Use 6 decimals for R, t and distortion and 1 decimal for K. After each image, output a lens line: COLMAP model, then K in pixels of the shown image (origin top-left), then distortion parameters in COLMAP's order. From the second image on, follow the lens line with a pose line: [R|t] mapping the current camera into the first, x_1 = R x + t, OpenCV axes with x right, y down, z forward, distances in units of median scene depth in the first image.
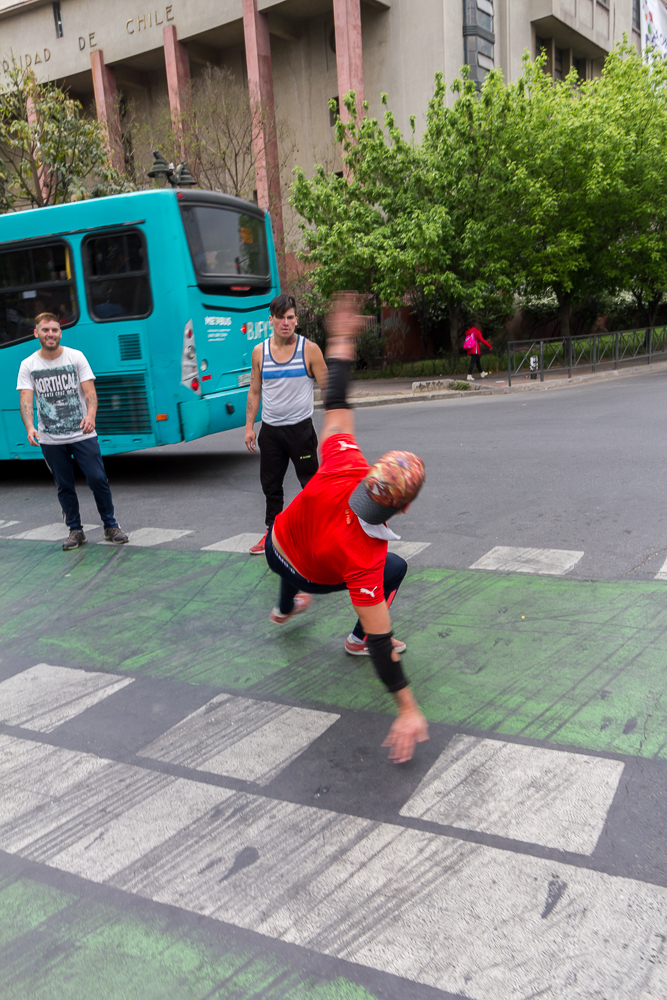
lens RADIAL K [[793.1, 0, 333.5], [0, 793.1, 500.0], [0, 0, 1]] dist [-0.000160, 0.002843]
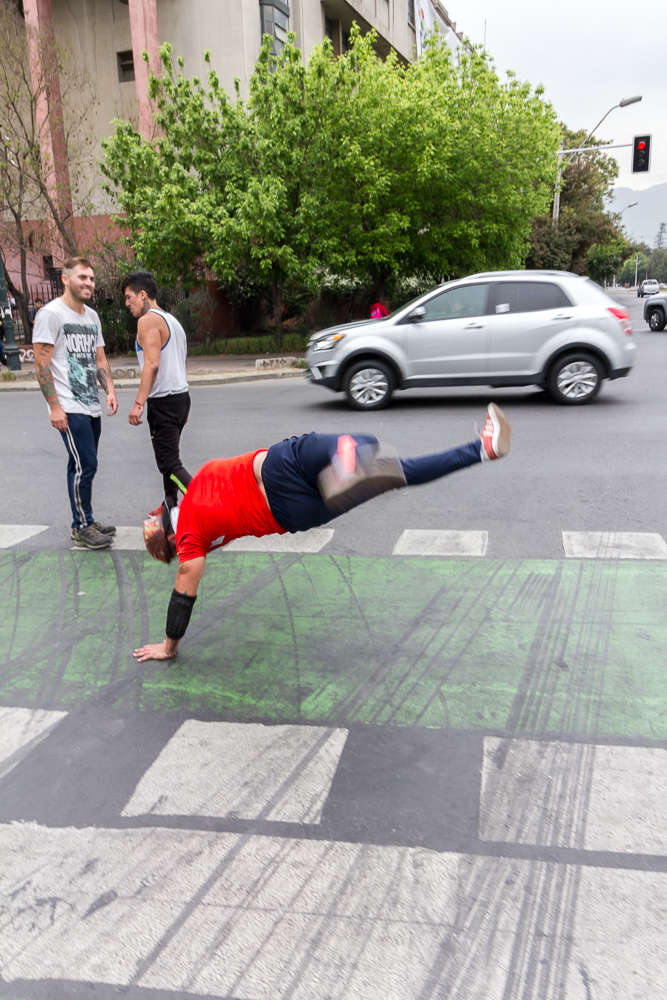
lens RADIAL K [[793.1, 0, 333.5], [0, 793.1, 500.0], [0, 0, 1]] dist [-0.000160, 0.002843]
pose [[0.956124, -0.033685, 0.291019, -0.090907], [0.026645, 0.999249, 0.028119, -0.003422], [-0.291748, -0.019131, 0.956304, 0.051768]]
